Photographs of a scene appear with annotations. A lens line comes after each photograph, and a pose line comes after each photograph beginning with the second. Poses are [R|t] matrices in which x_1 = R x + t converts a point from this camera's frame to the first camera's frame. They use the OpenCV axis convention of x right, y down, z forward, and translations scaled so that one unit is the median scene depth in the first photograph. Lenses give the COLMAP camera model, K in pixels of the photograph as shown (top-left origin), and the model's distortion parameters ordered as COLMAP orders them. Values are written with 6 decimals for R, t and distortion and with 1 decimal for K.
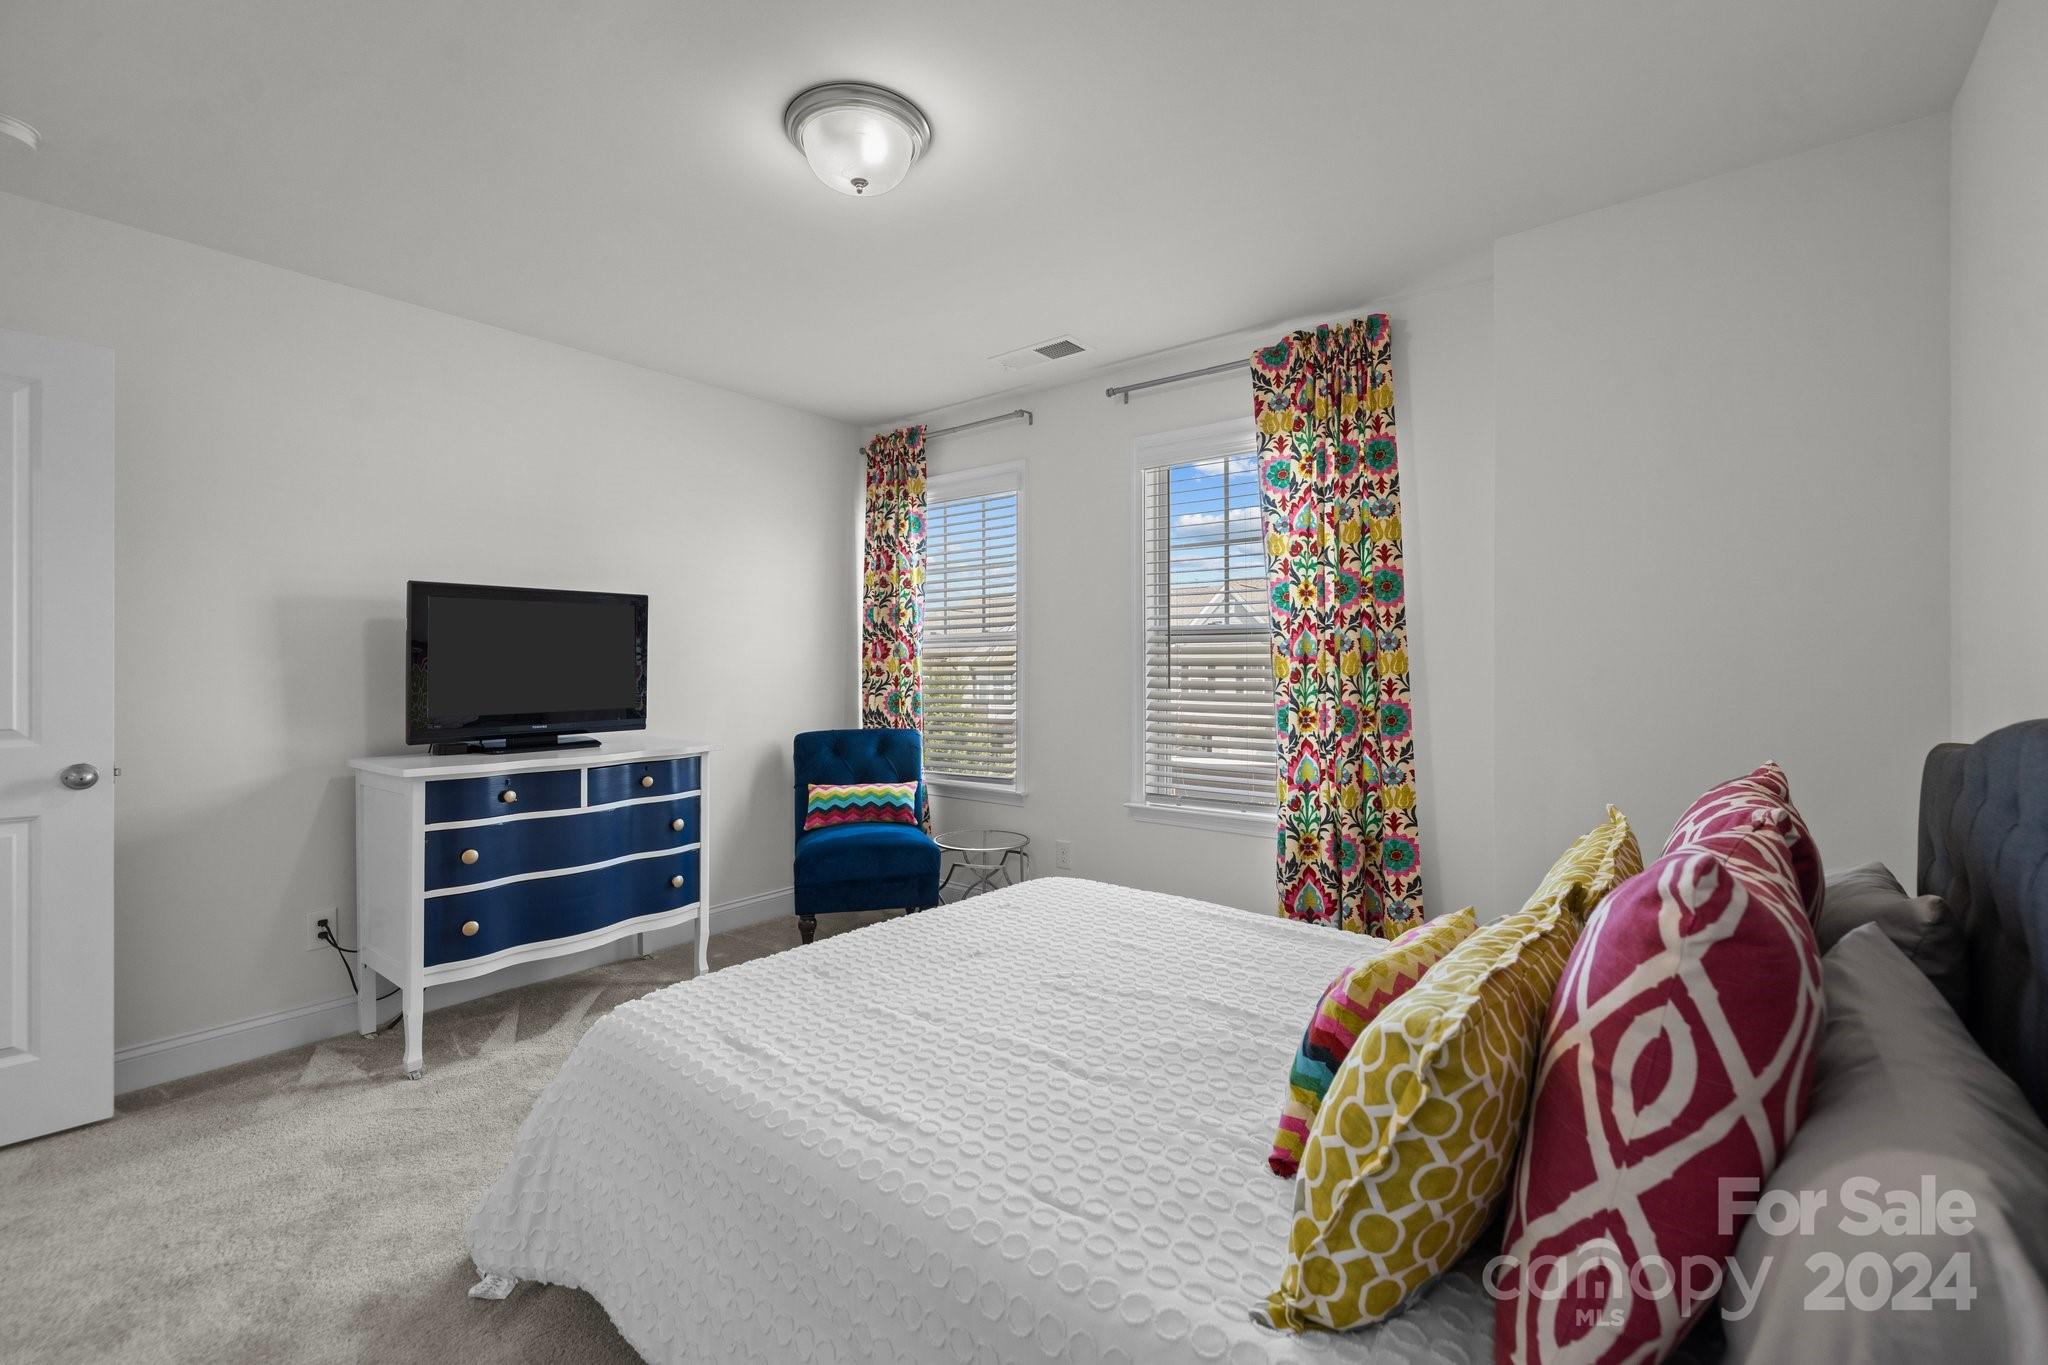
lens RADIAL K [[853.4, 0, 1008.3], [0, 853.4, 662.7], [0, 0, 1]] dist [-0.000543, 0.000105]
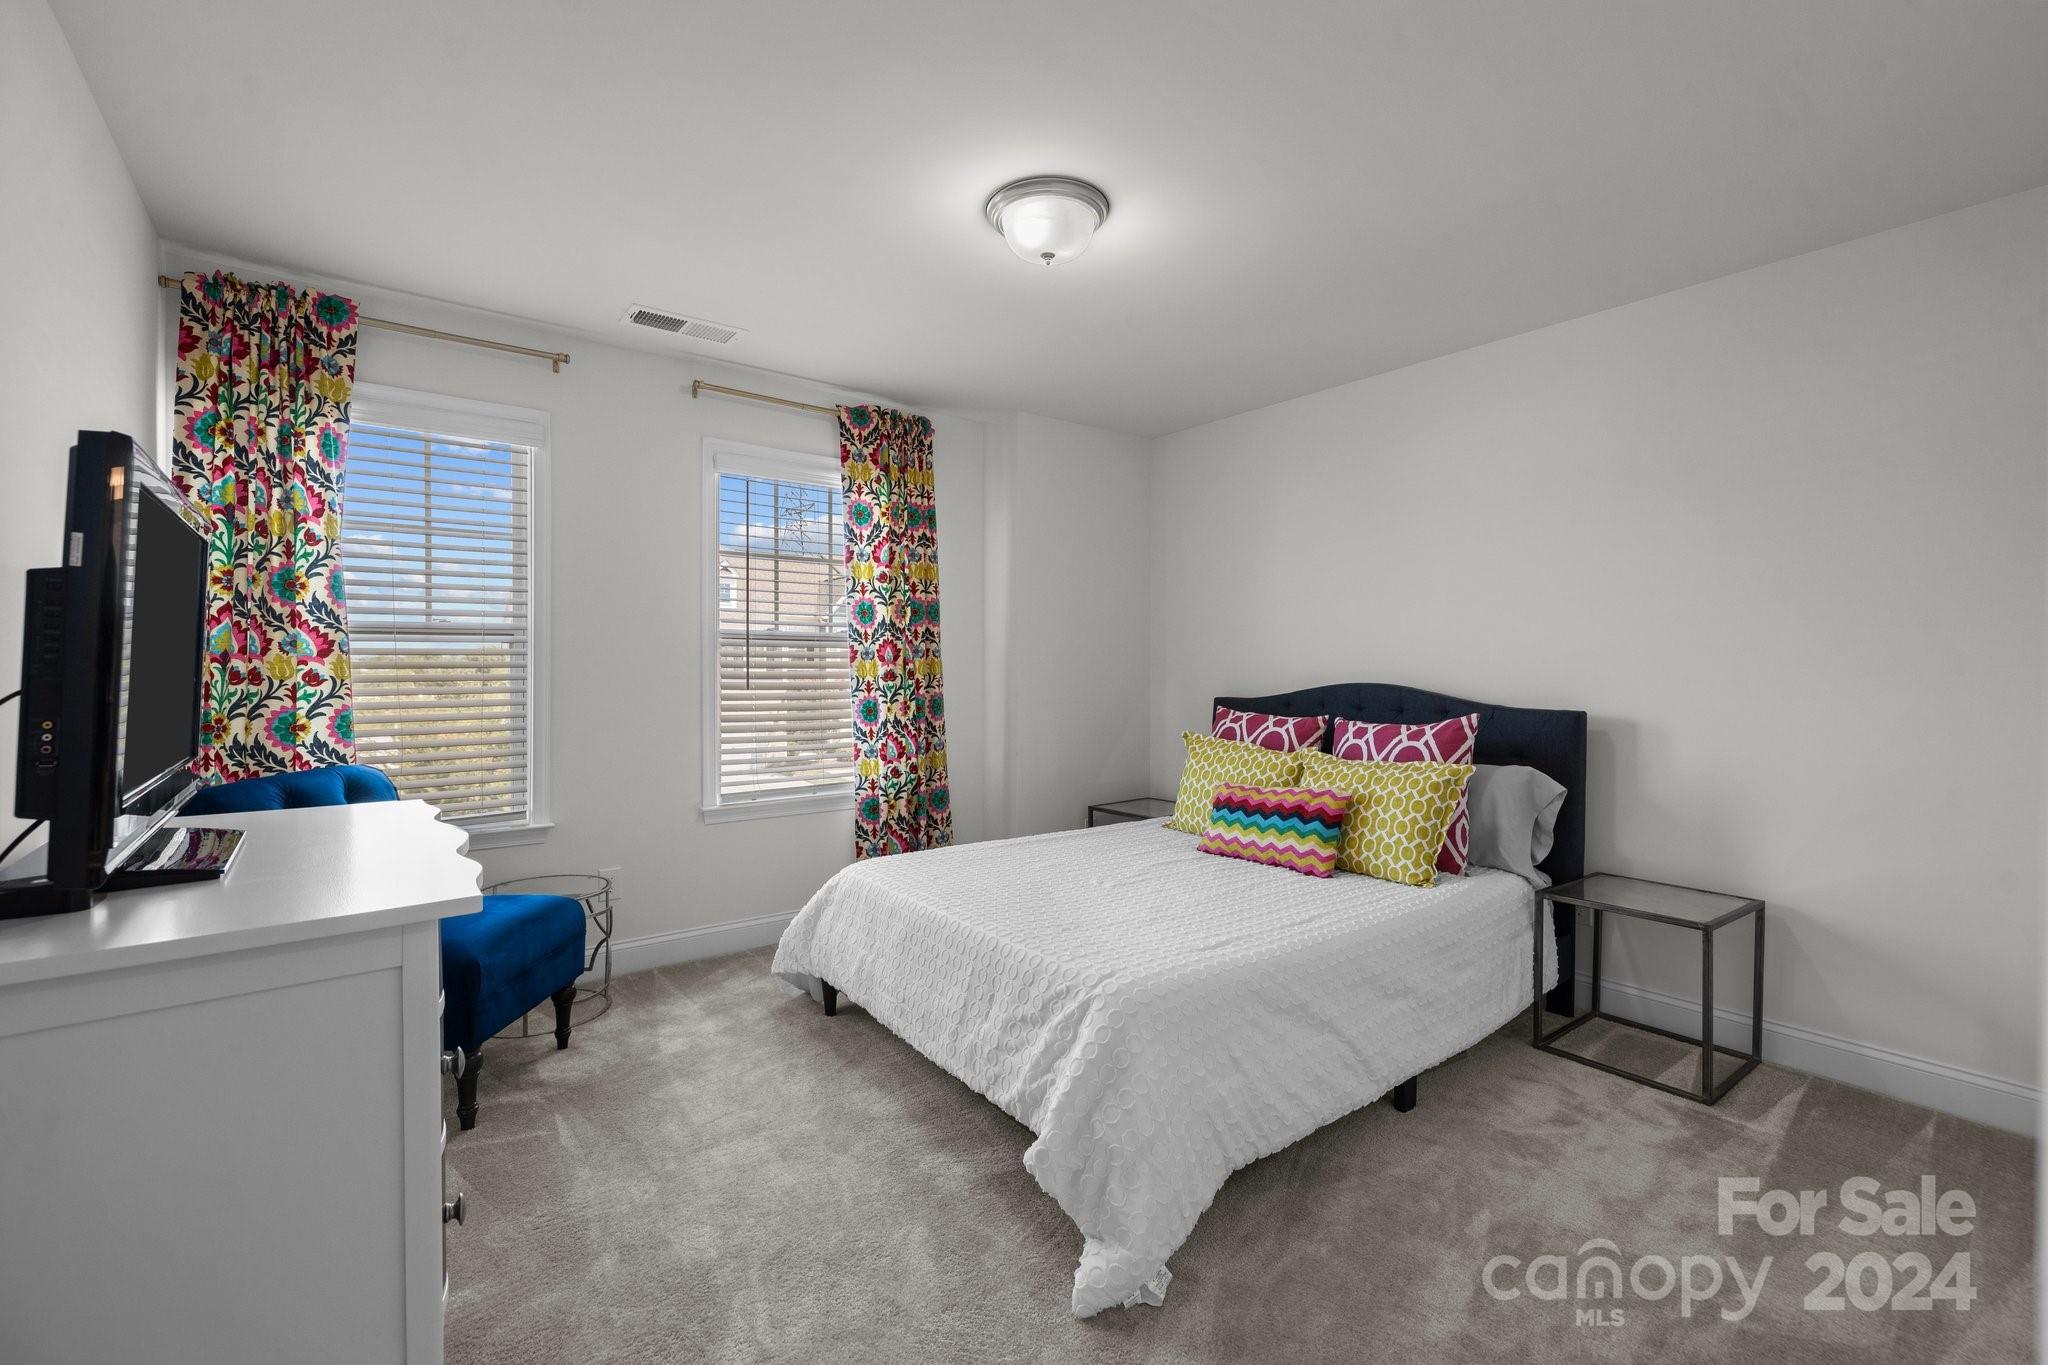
lens RADIAL K [[864.1, 0, 1016.3], [0, 864.1, 671.7], [0, 0, 1]] dist [0.000264, -0.000254]
pose [[0.249746, -0.003701, 0.968304, -0.755019], [-0.005913, 0.999968, 0.005348, -0.000135], [-0.968293, -0.007061, 0.249716, 0.417285]]
